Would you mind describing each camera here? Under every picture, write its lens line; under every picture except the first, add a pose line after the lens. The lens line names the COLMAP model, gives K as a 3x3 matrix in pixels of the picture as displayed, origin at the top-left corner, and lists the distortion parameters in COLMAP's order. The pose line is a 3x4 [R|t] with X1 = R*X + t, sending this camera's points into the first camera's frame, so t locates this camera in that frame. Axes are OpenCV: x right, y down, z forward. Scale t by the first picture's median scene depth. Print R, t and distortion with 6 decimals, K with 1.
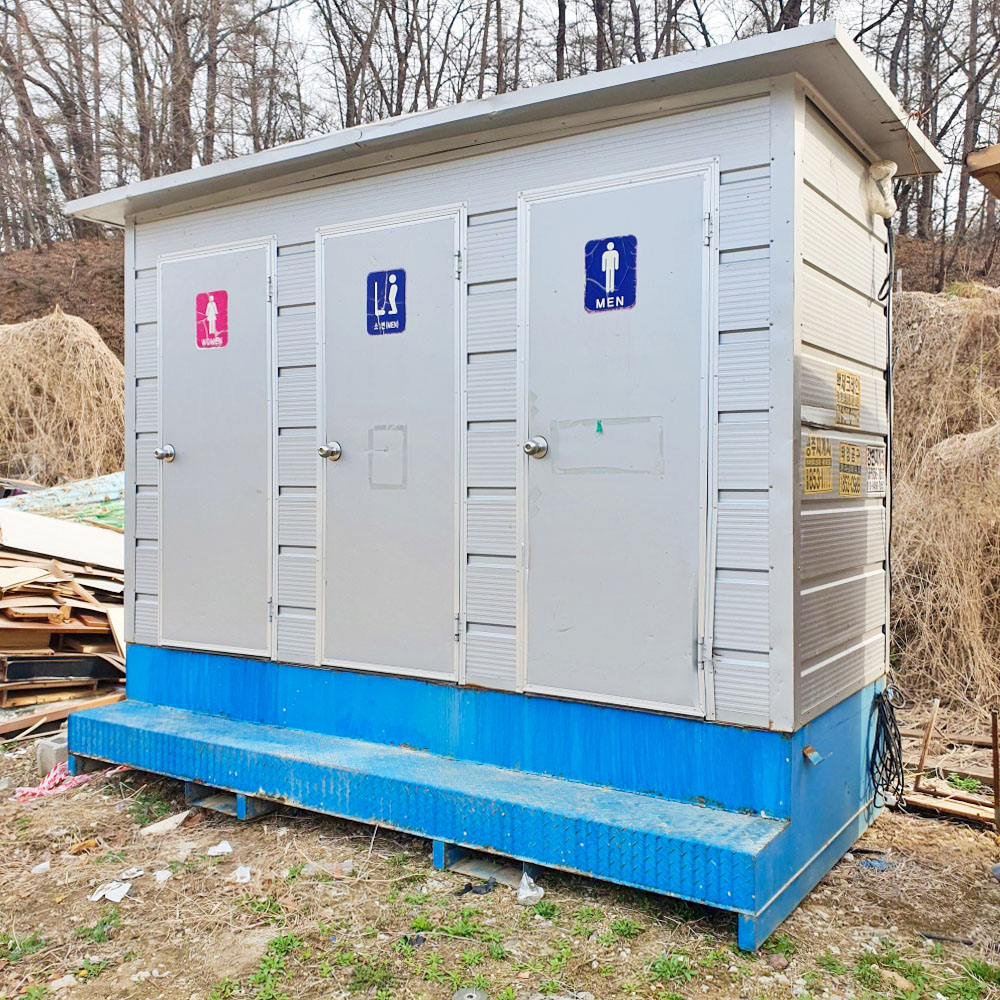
lens RADIAL K [[1038.1, 0, 499.7], [0, 1038.1, 494.9], [0, 0, 1]] dist [0.144048, -0.318470]
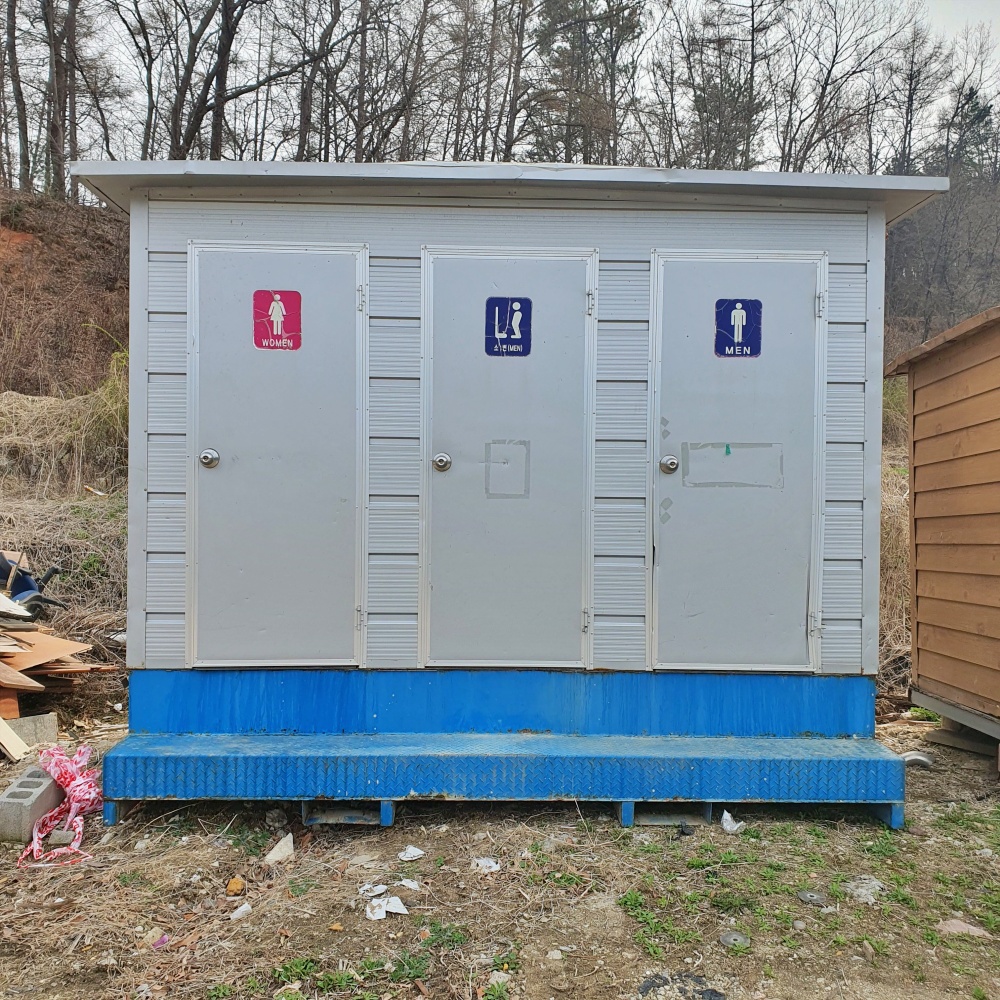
lens RADIAL K [[1019.6, 0, 499.6], [0, 1019.6, 506.2], [0, 0, 1]] dist [0.181148, -0.483270]
pose [[0.818375, -0.003969, 0.574671, -0.768574], [-0.001289, 0.999961, 0.008742, -0.007287], [-0.574683, -0.007894, 0.818338, 0.137239]]
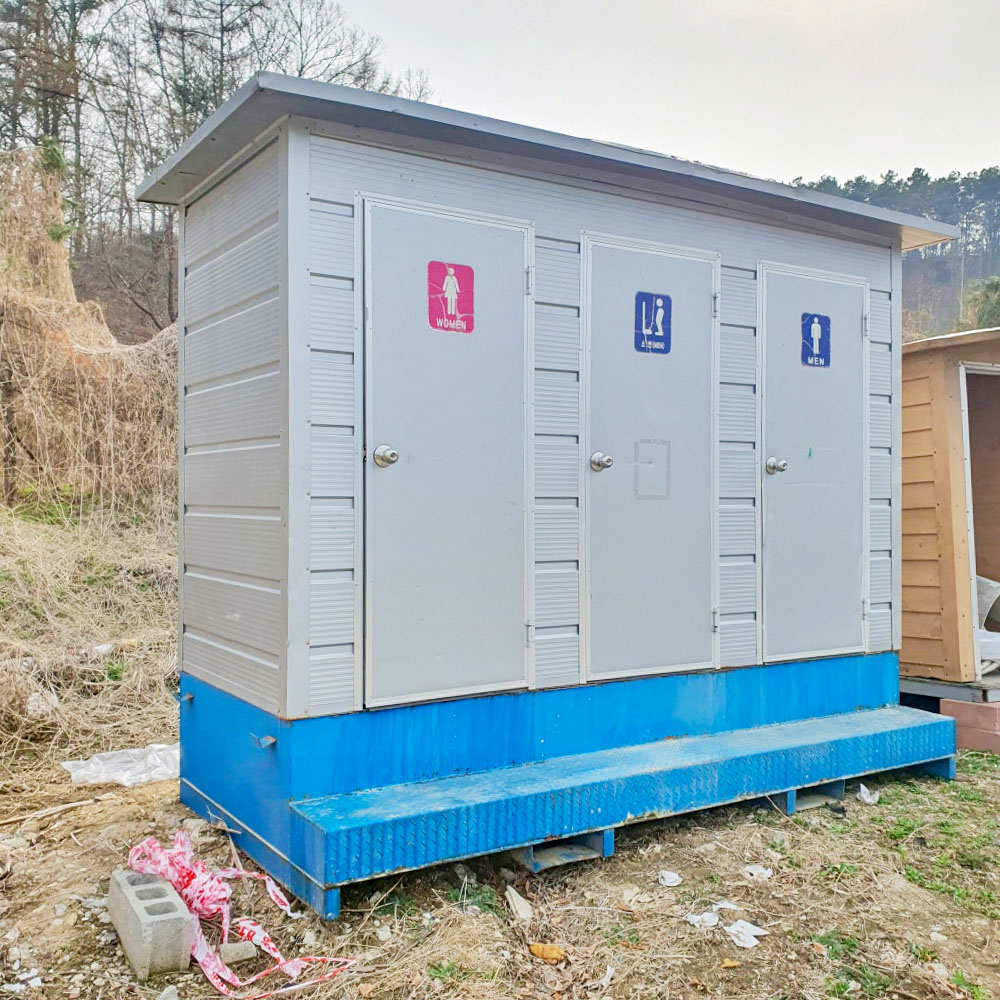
lens RADIAL K [[1032.9, 0, 500.0], [0, 1032.9, 500.0], [0, 0, 1]] dist [0.113246, -0.252066]
pose [[0.412929, -0.005743, 0.910745, -1.190210], [0.012272, 0.999924, 0.000742, -0.008647], [-0.910681, 0.010870, 0.412968, 0.746225]]
